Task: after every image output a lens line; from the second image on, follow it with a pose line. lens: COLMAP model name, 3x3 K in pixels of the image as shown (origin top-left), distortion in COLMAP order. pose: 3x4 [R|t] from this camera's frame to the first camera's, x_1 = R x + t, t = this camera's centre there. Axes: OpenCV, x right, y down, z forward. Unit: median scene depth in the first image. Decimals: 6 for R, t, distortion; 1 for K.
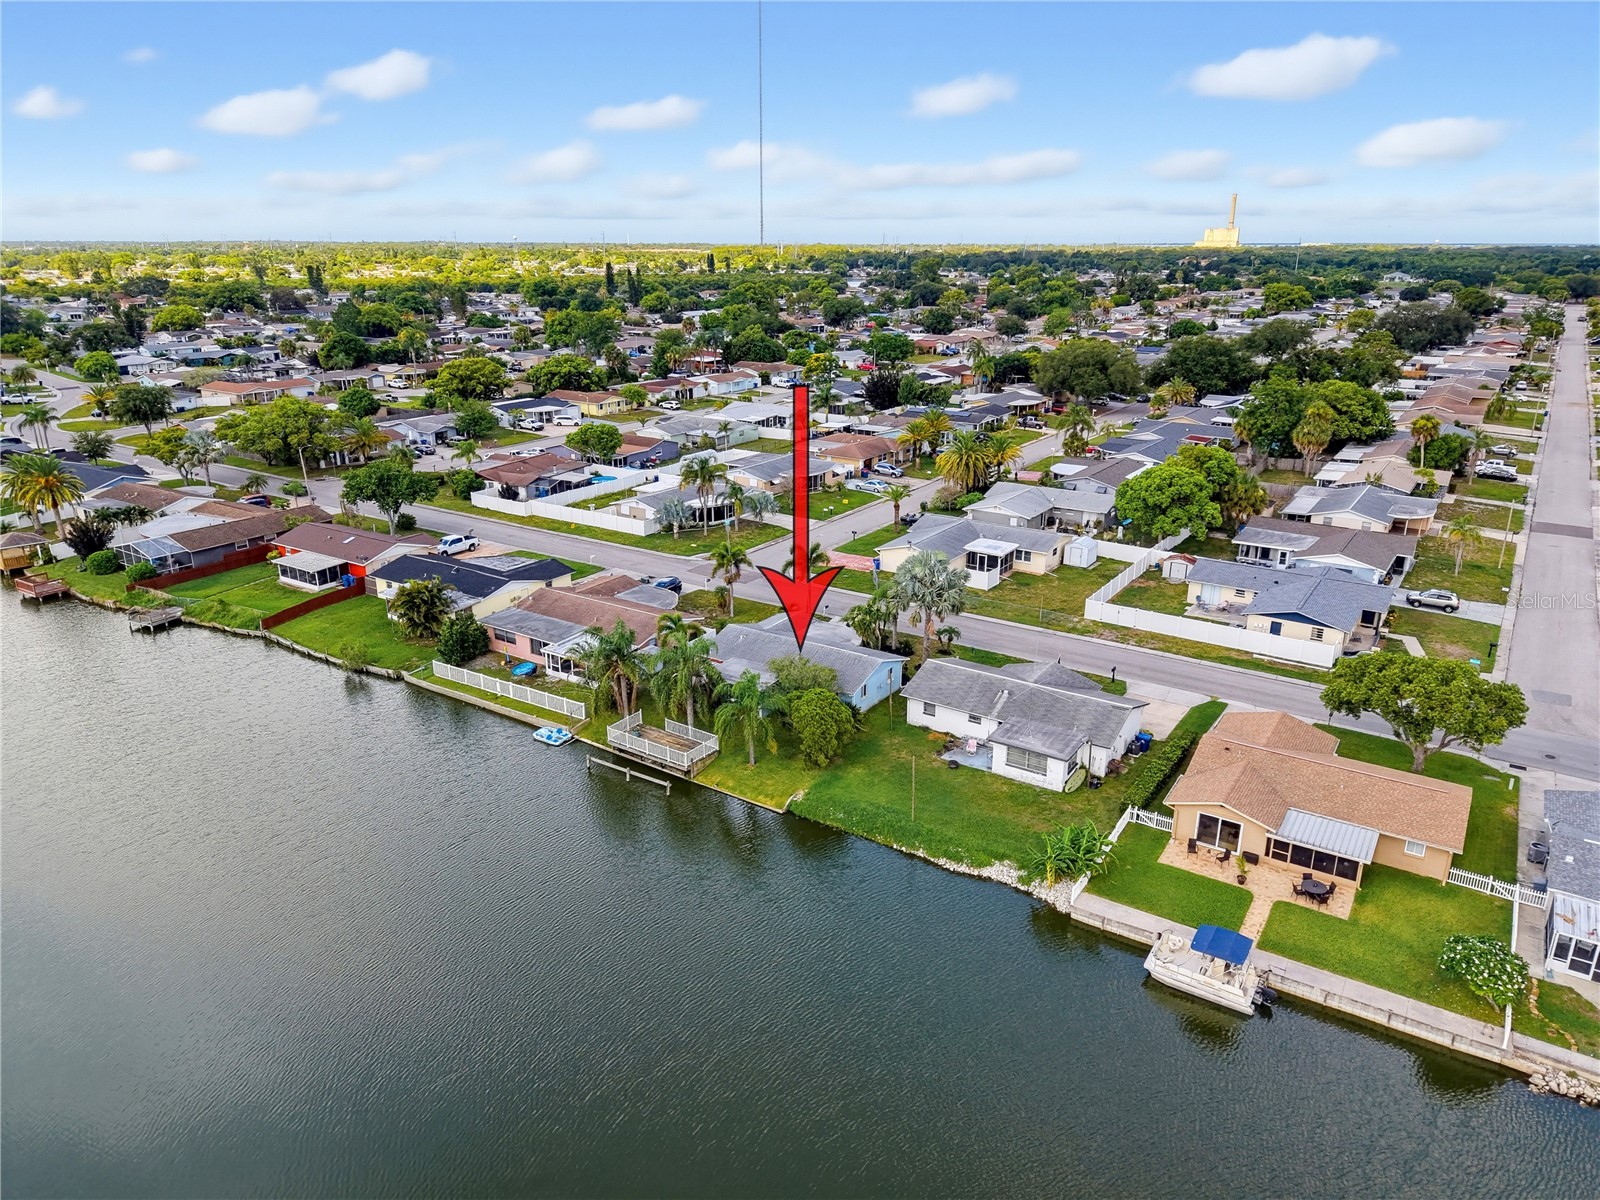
lens RADIAL K [[1057.3, 0, 800.0], [0, 1057.3, 600.0], [0, 0, 1]] dist [0.060691, -0.073175]
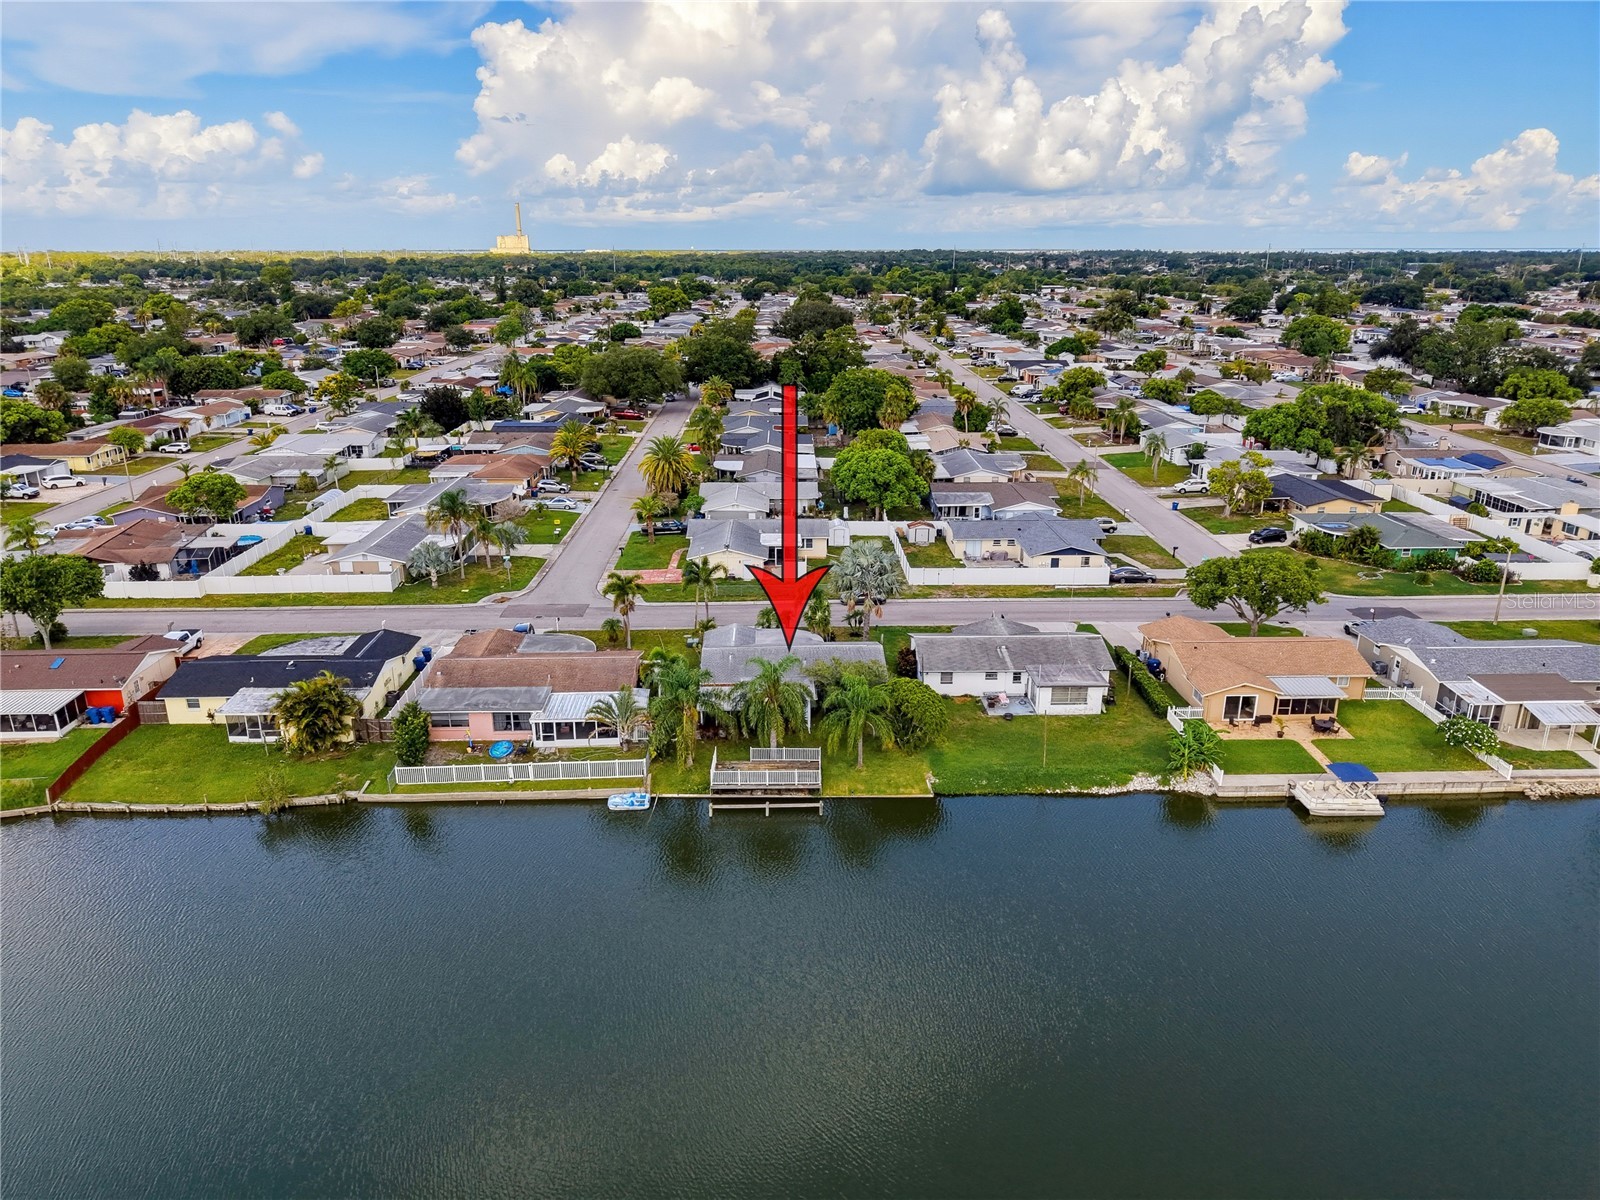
lens RADIAL K [[1057.3, 0, 800.0], [0, 1057.3, 600.0], [0, 0, 1]] dist [0.060691, -0.073175]
pose [[0.818352, -0.183399, 0.544669, -0.479477], [0.186703, 0.981151, 0.049852, -0.048697], [-0.543545, 0.060895, 0.837168, 0.131457]]
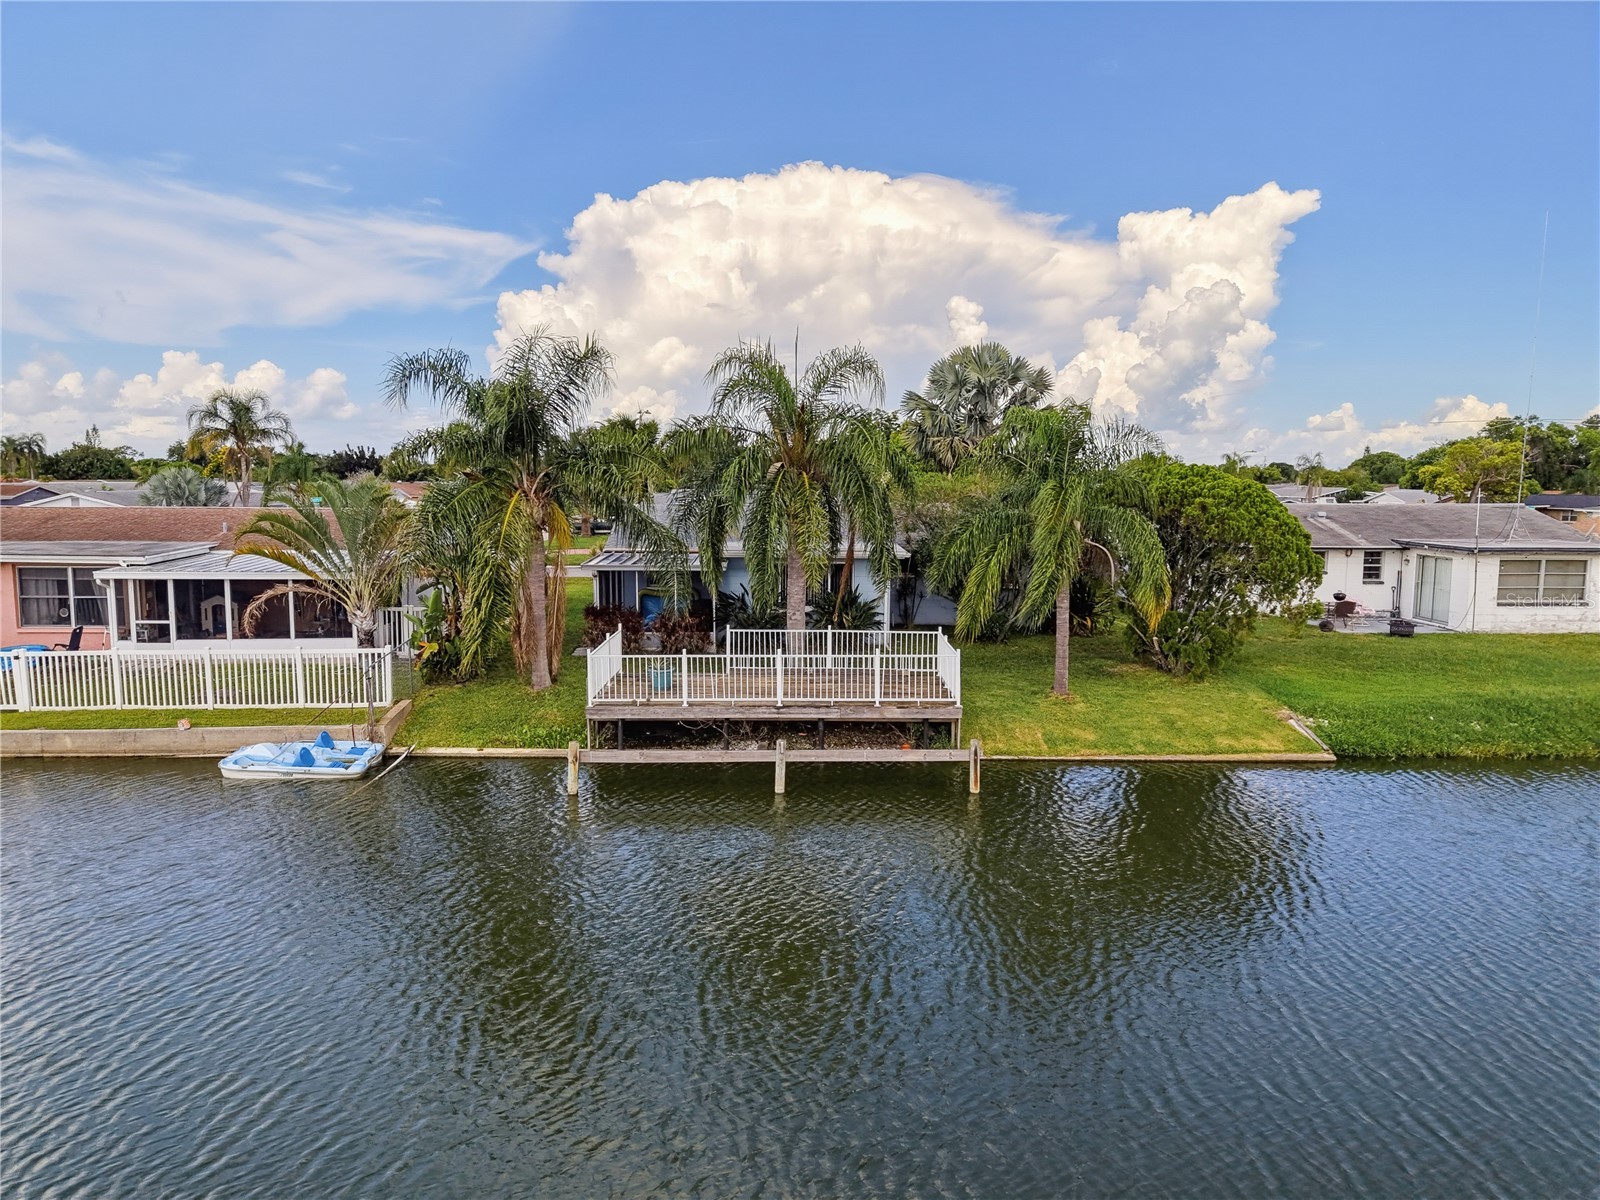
lens RADIAL K [[1057.3, 0, 800.0], [0, 1057.3, 600.0], [0, 0, 1]] dist [0.060691, -0.073175]
pose [[0.807861, -0.052686, 0.587014, -0.232500], [0.175929, 0.972145, -0.154865, 0.131024], [-0.562503, 0.228382, 0.794627, 0.609789]]
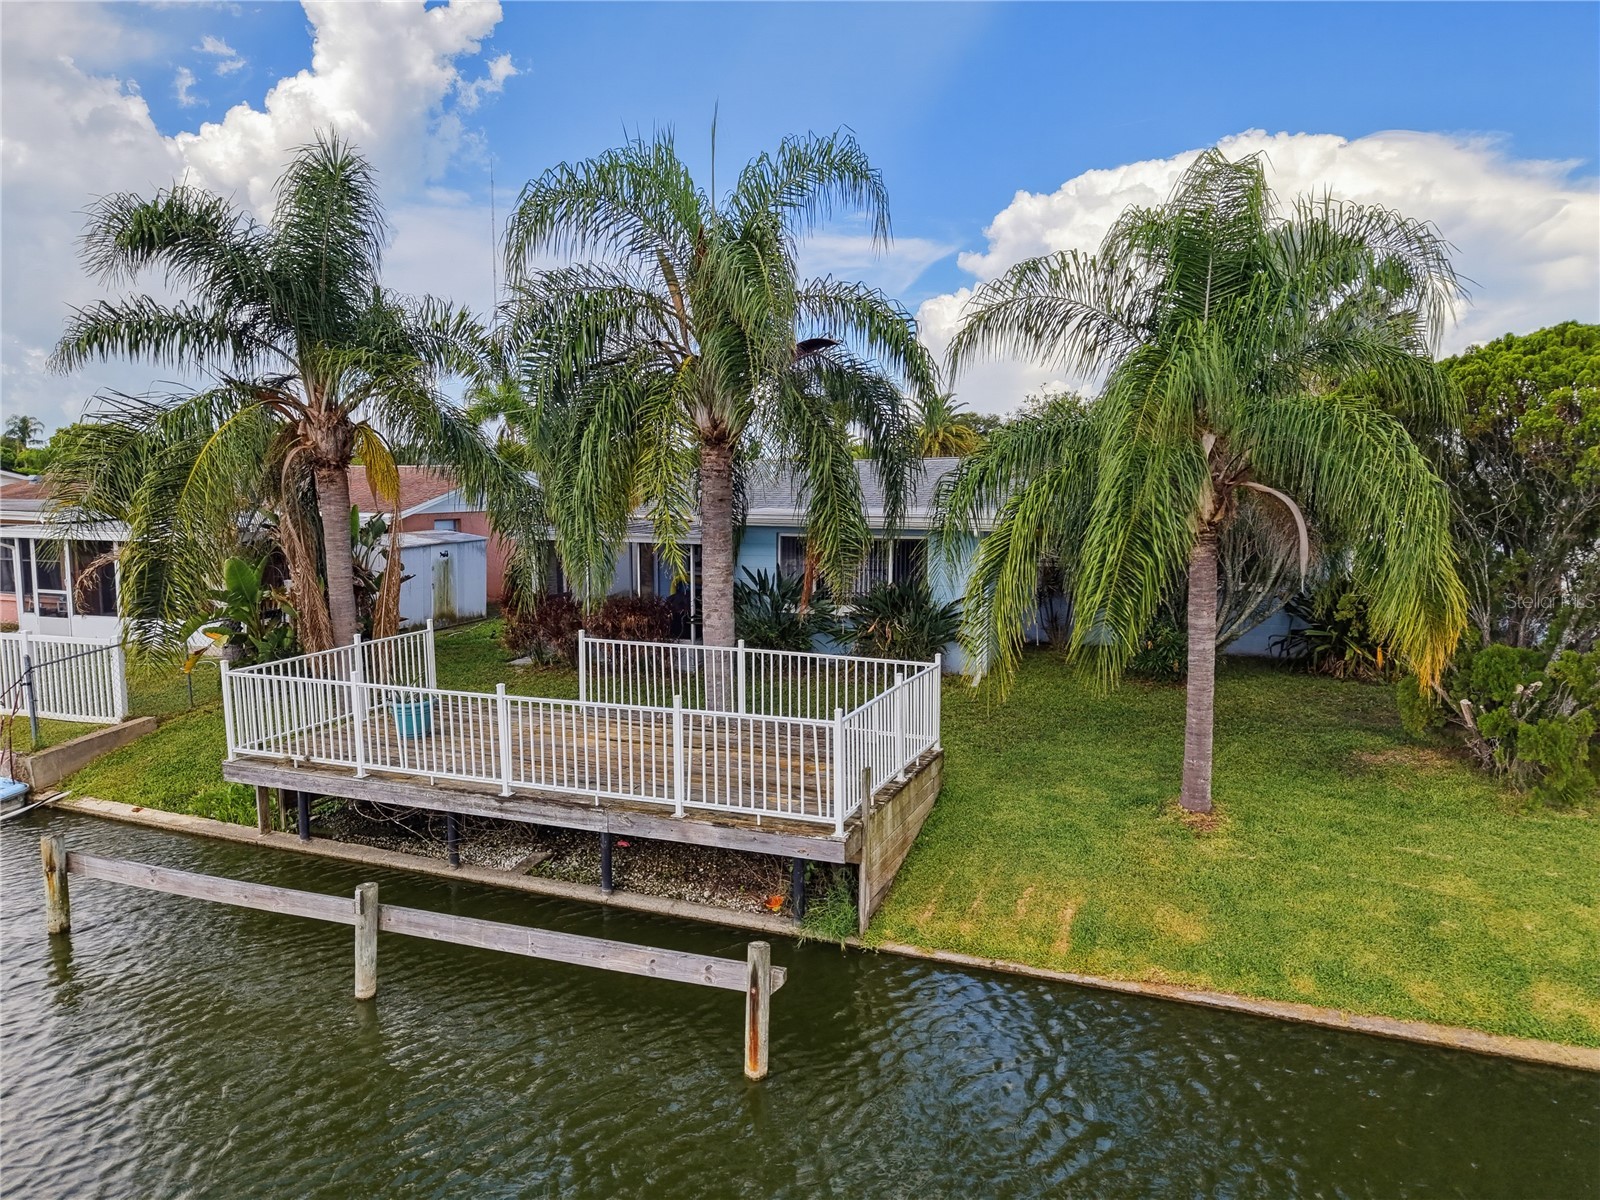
lens RADIAL K [[1070.4, 0, 791.4], [0, 1070.4, 597.9], [0, 0, 1]] dist [0.023389, -0.016247]
pose [[0.967880, -0.017942, 0.250773, -0.103564], [0.070100, 0.977153, -0.200643, 0.121978], [-0.241444, 0.211778, 0.947024, 0.674661]]
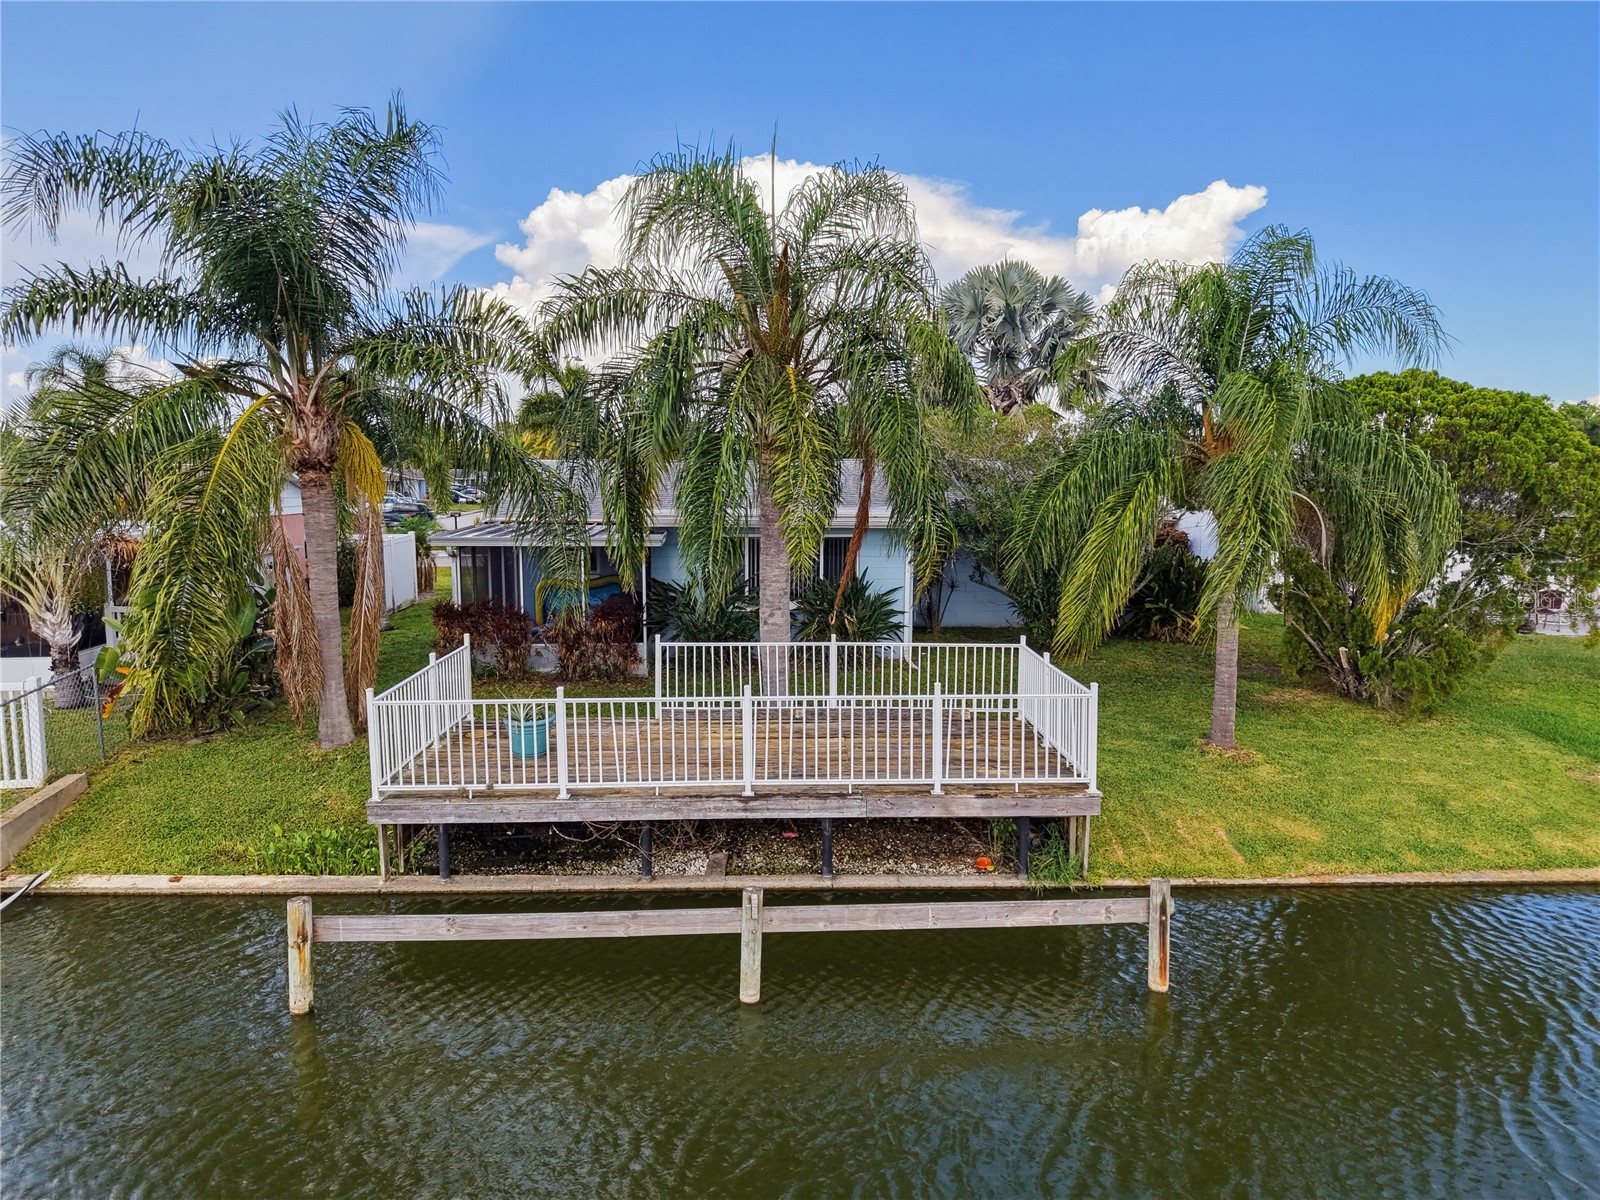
lens RADIAL K [[1057.3, 0, 800.0], [0, 1057.3, 600.0], [0, 0, 1]] dist [0.060691, -0.073175]
pose [[0.788561, -0.059659, 0.612056, -0.170508], [0.186117, 0.971759, -0.145069, 0.114450], [-0.586116, 0.228310, 0.777394, 0.697623]]
